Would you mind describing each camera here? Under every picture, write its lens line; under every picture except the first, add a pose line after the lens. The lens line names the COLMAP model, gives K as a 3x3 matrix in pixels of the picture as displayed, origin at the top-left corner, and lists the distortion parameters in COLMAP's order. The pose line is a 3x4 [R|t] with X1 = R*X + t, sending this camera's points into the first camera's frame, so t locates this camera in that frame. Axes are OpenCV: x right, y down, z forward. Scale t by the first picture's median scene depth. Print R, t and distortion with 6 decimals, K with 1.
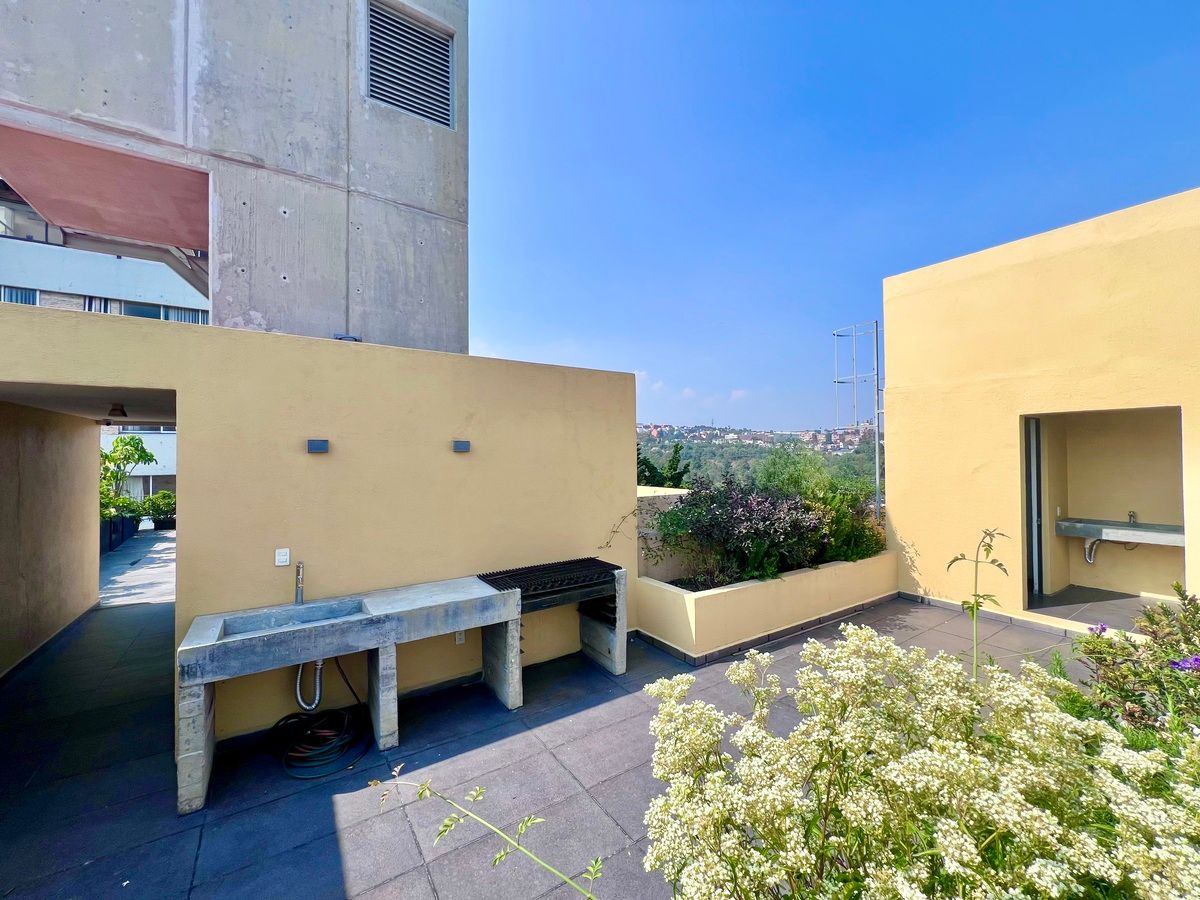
lens RADIAL K [[477.7, 0, 597.6], [0, 477.7, 448.2], [0, 0, 1]] dist [-0.001892, 0.000047]
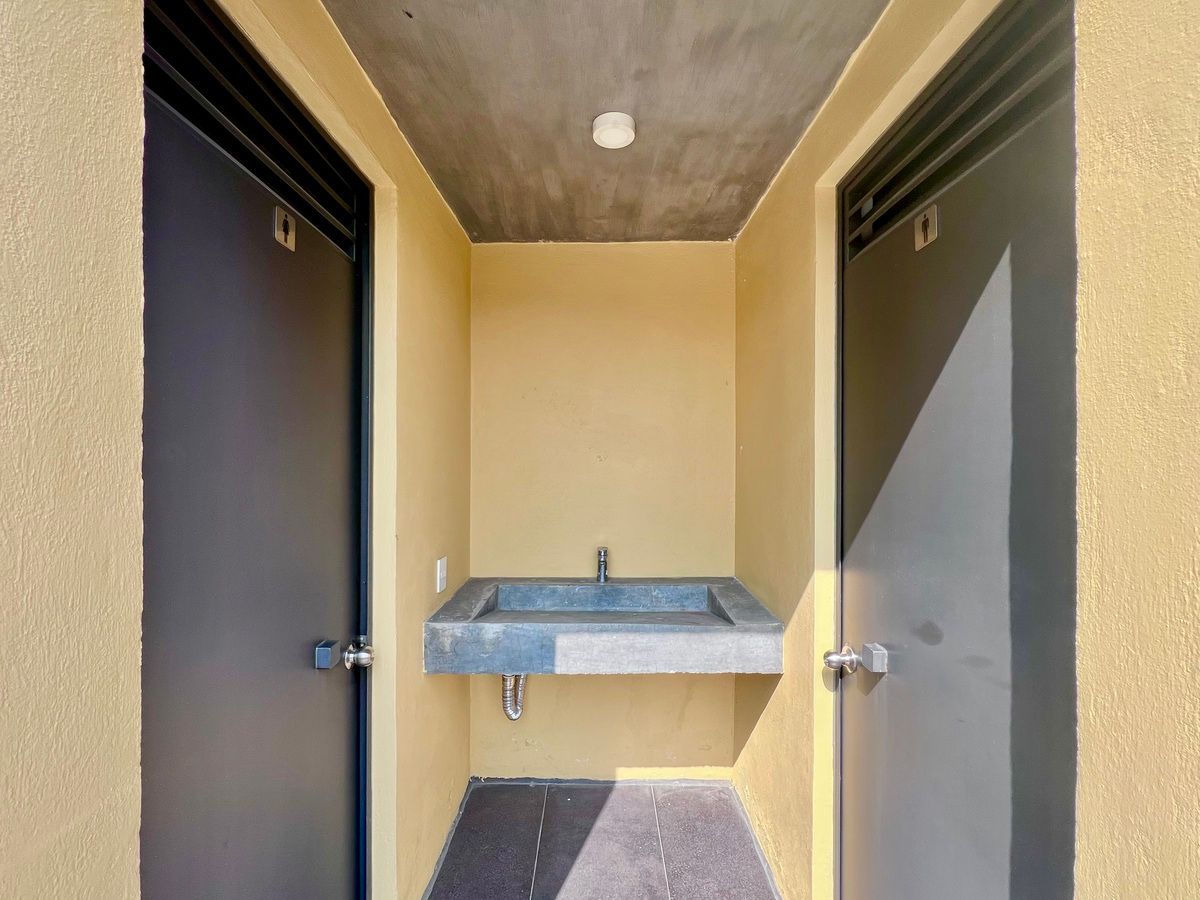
lens RADIAL K [[522.8, 0, 600.0], [0, 522.8, 450.0], [0, 0, 1]] dist [-0.002854, -0.000426]
pose [[0.547979, 0.011697, 0.836410, 0.824775], [-0.016802, 0.999854, -0.002974, 0.064393], [-0.836323, -0.012423, 0.548096, 0.817890]]
